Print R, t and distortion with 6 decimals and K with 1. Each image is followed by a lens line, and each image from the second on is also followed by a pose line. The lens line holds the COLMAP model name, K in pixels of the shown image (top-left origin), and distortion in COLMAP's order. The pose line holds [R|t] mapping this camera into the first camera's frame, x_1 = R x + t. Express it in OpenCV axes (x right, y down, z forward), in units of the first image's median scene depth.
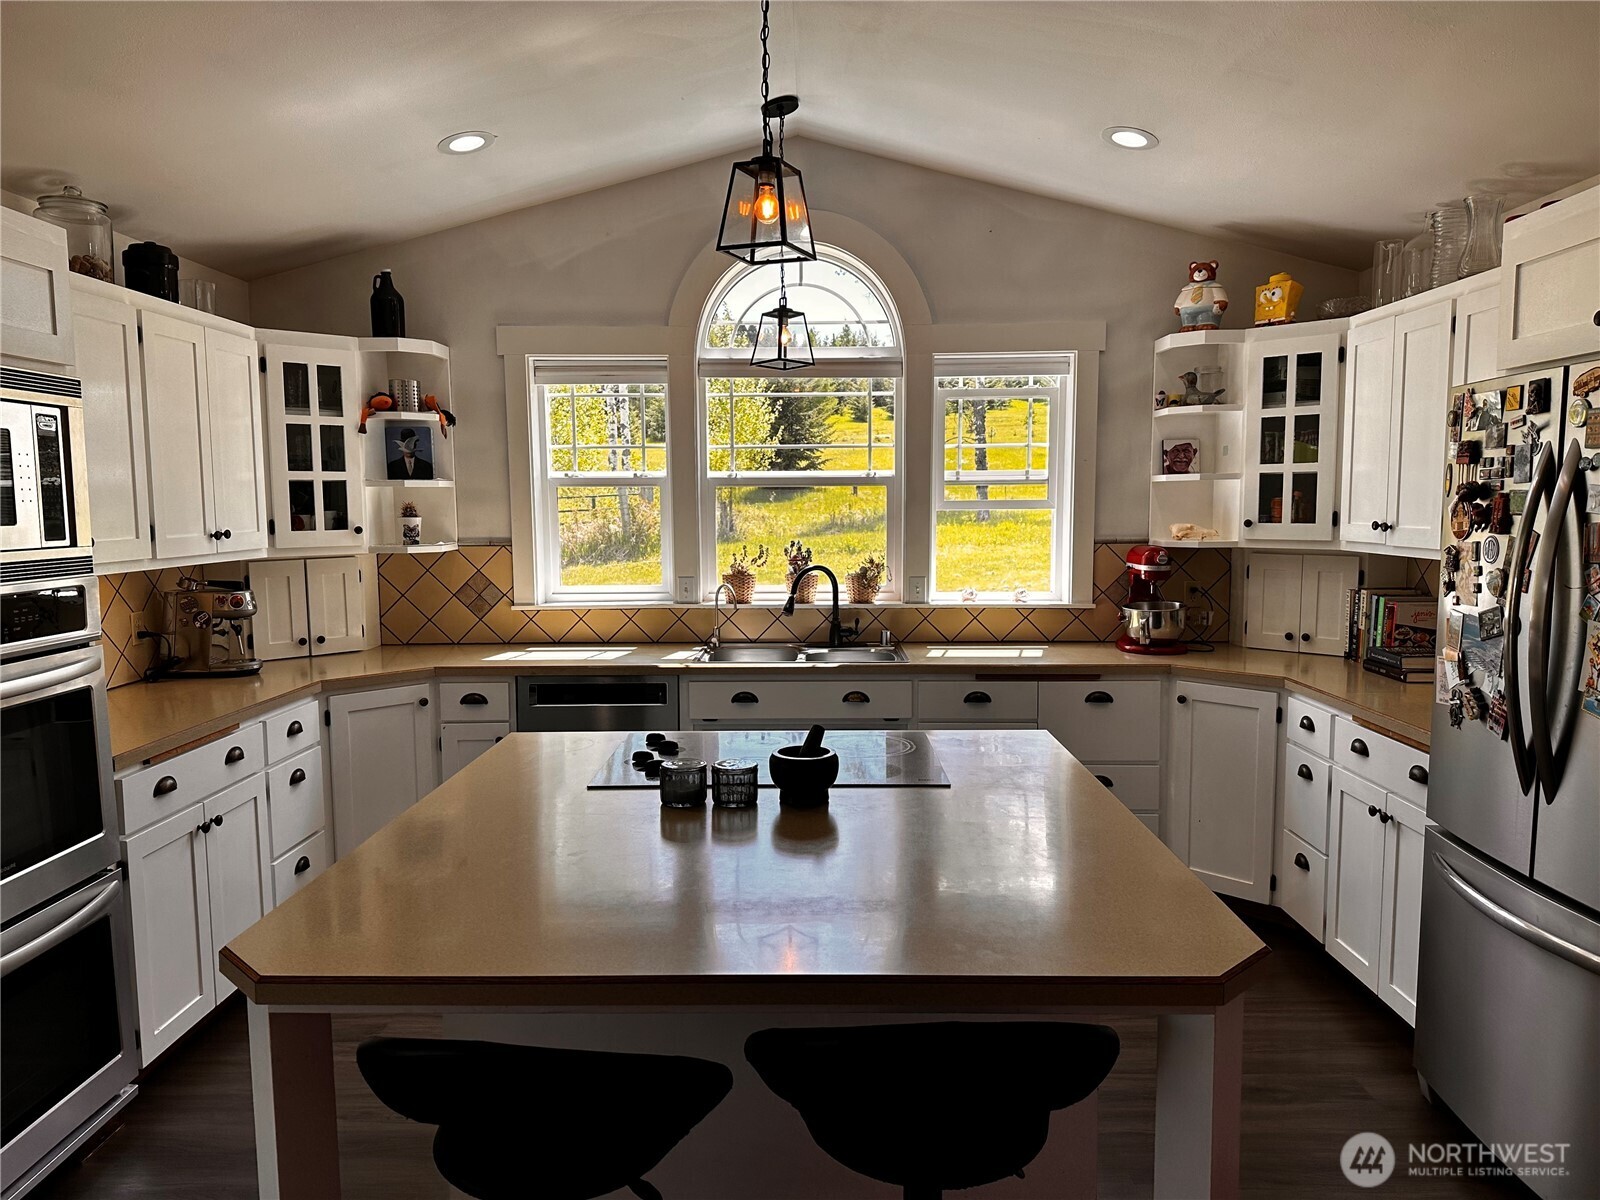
lens RADIAL K [[1110.5, 0, 800.0], [0, 1110.5, 600.0], [0, 0, 1]] dist [0.145406, -0.193076]
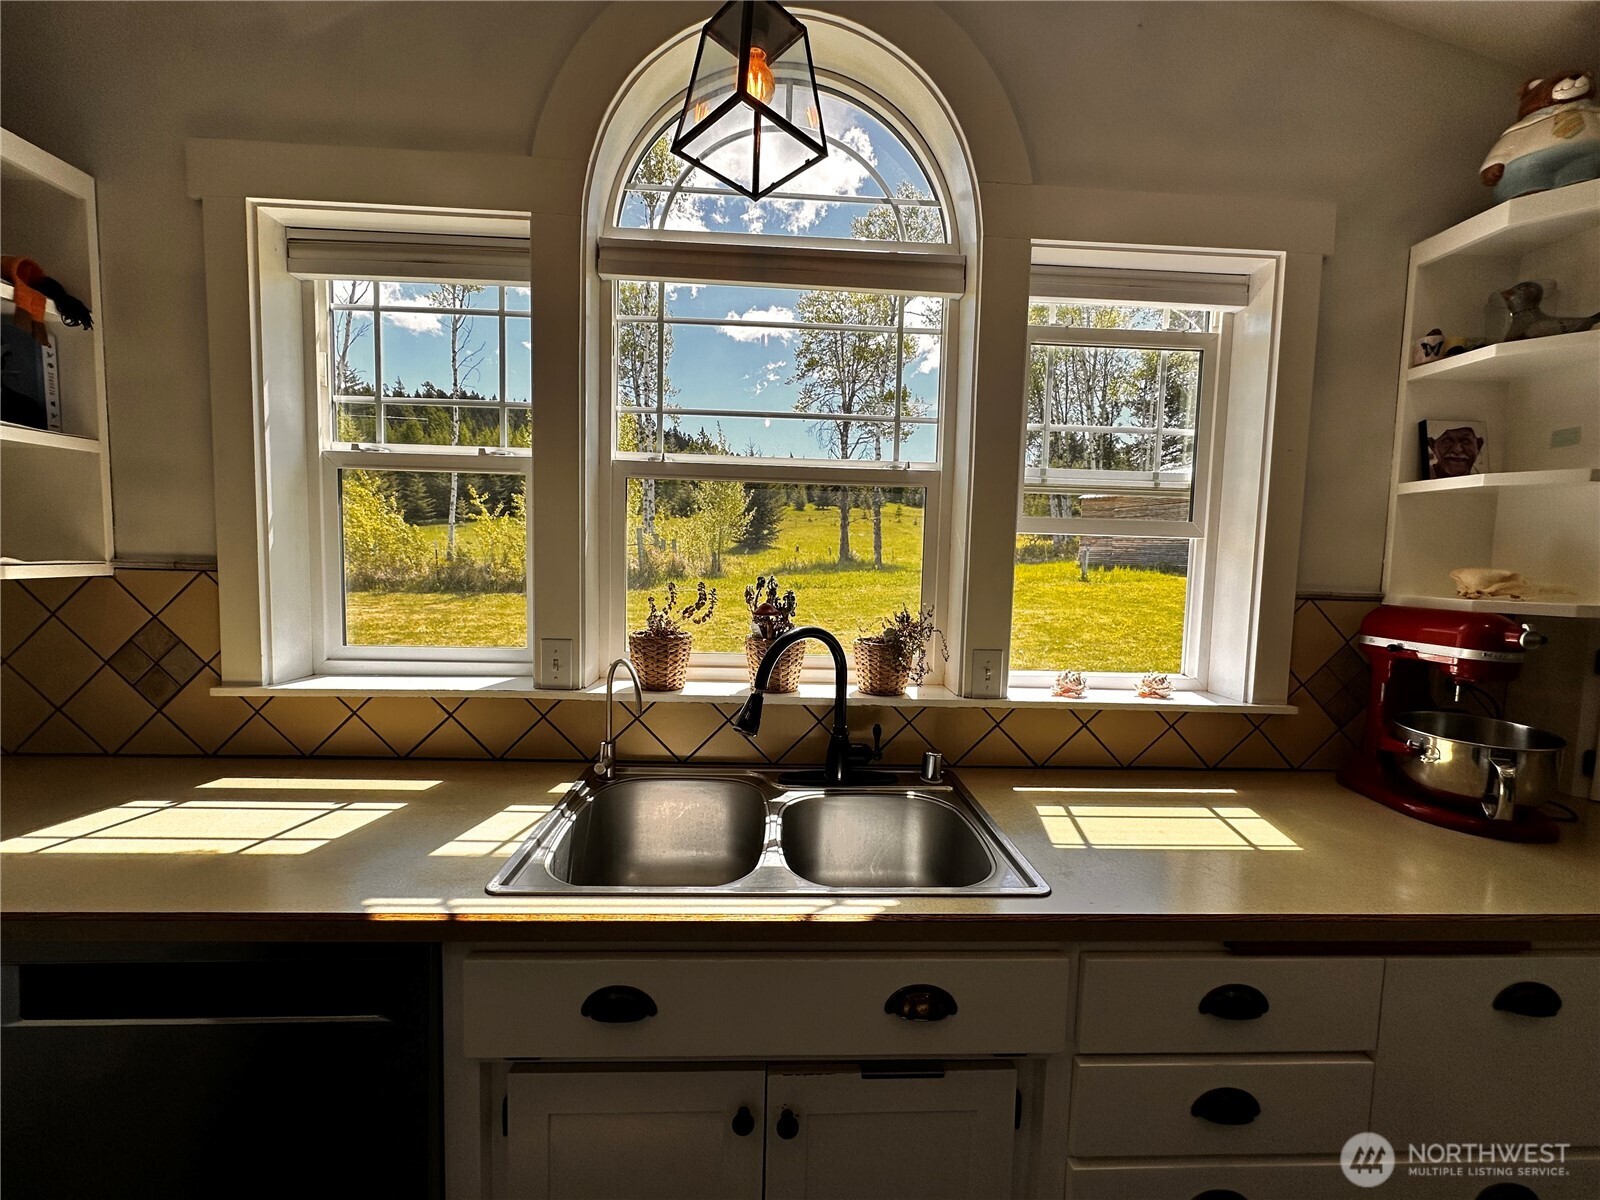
lens RADIAL K [[638.4, 0, 800.0], [0, 638.4, 600.0], [0, 0, 1]] dist [-0.000449, -0.000069]
pose [[0.998072, 0.028878, 0.054933, -0.004591], [-0.027599, 0.999333, -0.023903, -0.036402], [-0.055586, 0.022341, 0.998204, 0.711554]]
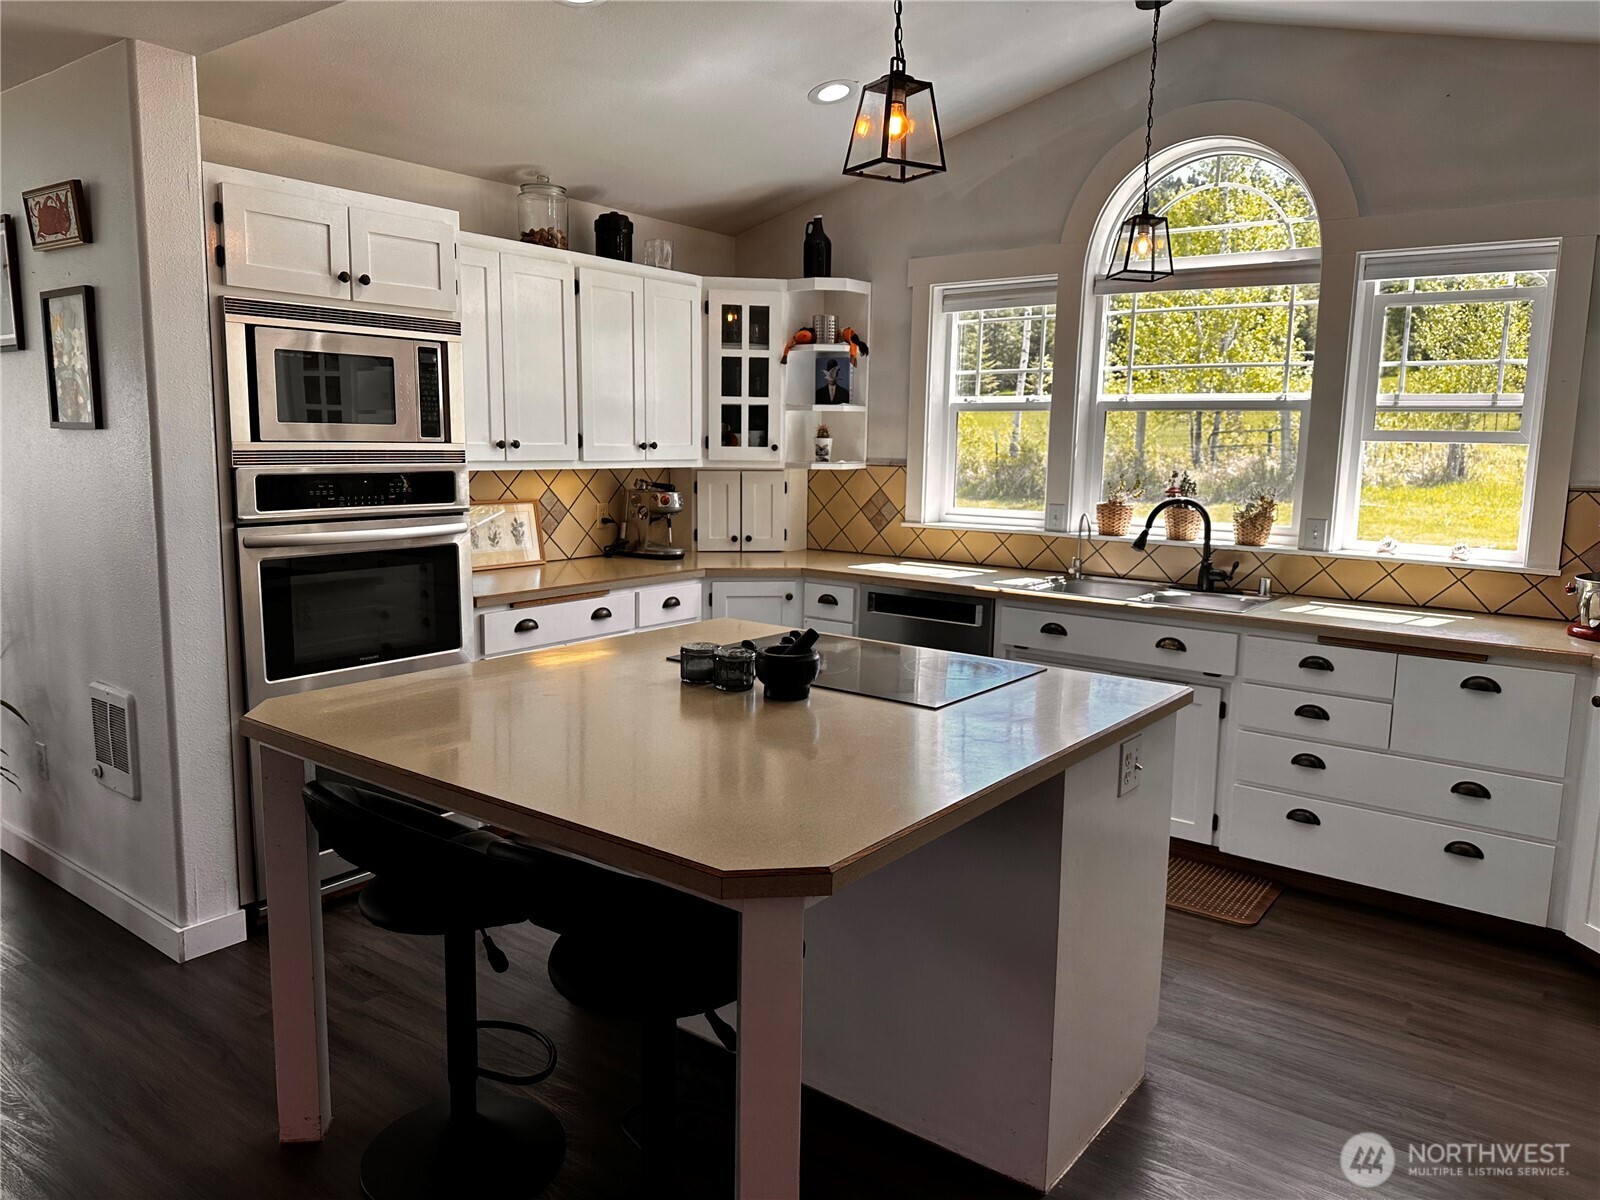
lens RADIAL K [[1110.5, 0, 800.0], [0, 1110.5, 600.0], [0, 0, 1]] dist [0.145406, -0.193076]
pose [[0.809807, 0.109032, -0.576476, 0.301938], [-0.076115, 0.993800, 0.081041, -0.000006], [0.581738, -0.021749, 0.813085, 0.064974]]
